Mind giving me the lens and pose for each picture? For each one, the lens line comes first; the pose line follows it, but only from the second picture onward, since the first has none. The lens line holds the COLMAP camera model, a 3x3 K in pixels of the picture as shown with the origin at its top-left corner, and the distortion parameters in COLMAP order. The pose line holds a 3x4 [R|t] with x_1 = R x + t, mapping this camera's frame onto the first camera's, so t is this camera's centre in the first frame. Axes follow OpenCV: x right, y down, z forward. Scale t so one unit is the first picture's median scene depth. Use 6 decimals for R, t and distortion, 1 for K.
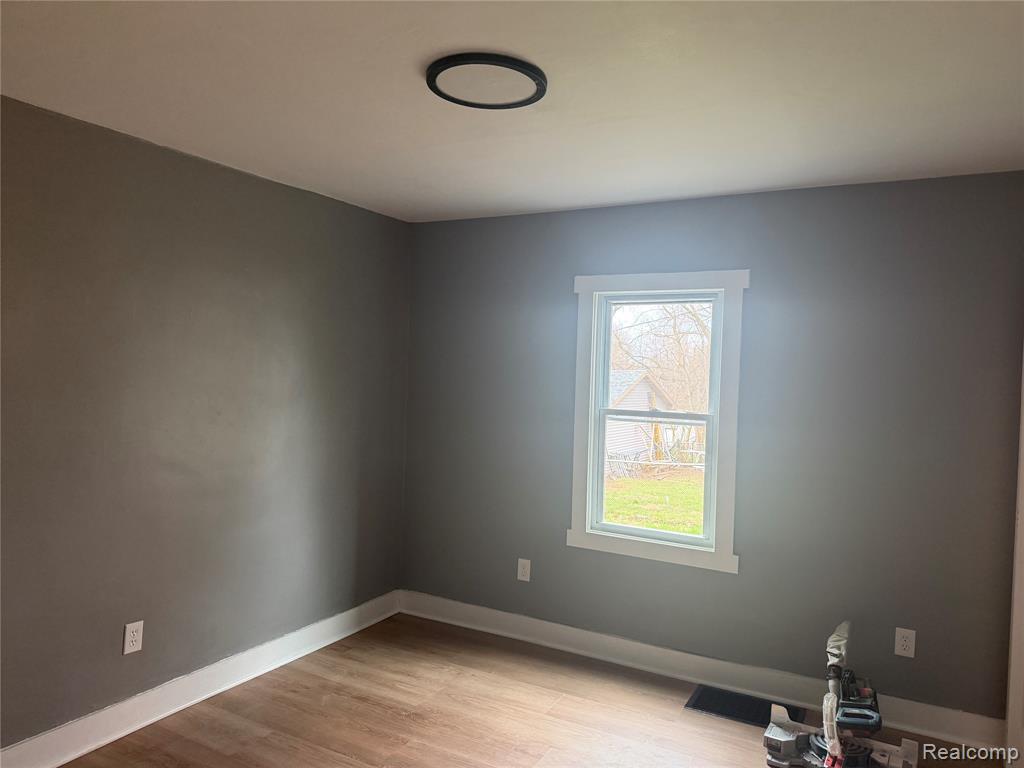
lens RADIAL K [[714.2, 0, 509.0], [0, 714.2, 386.1], [0, 0, 1]] dist [0.116872, -0.157221]
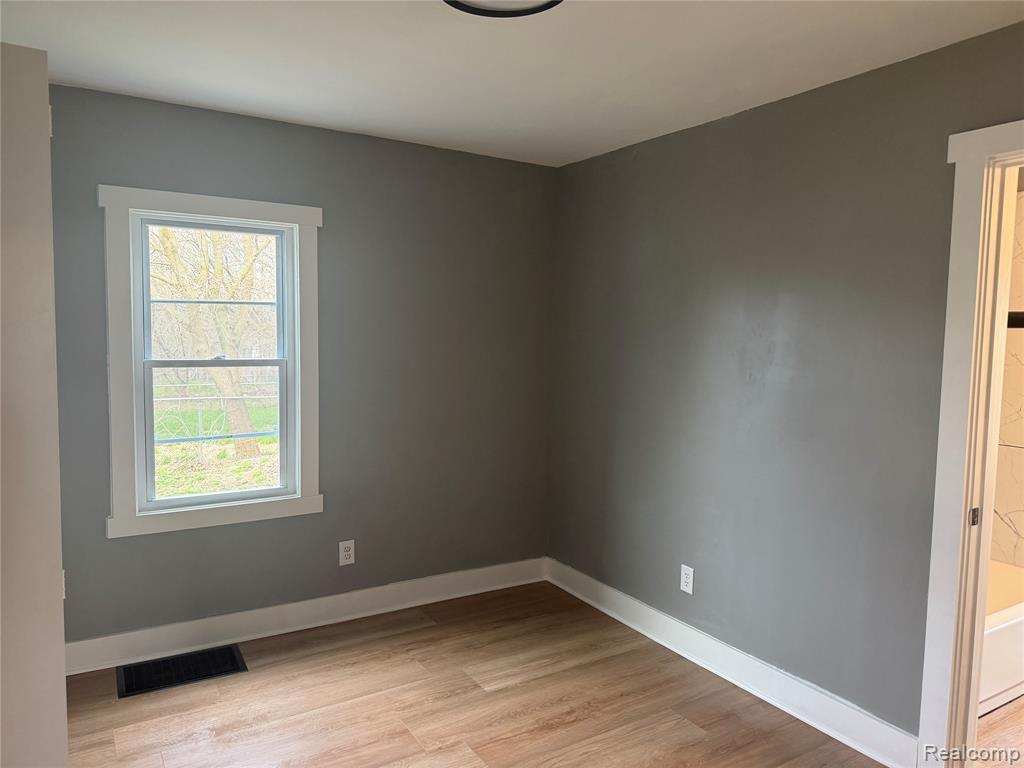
lens RADIAL K [[714.2, 0, 509.0], [0, 714.2, 386.1], [0, 0, 1]] dist [0.116872, -0.157221]
pose [[0.491354, -0.094360, 0.865834, -0.434747], [0.027619, 0.995302, 0.092796, -0.003737], [-0.870522, -0.021682, 0.491651, 0.291075]]
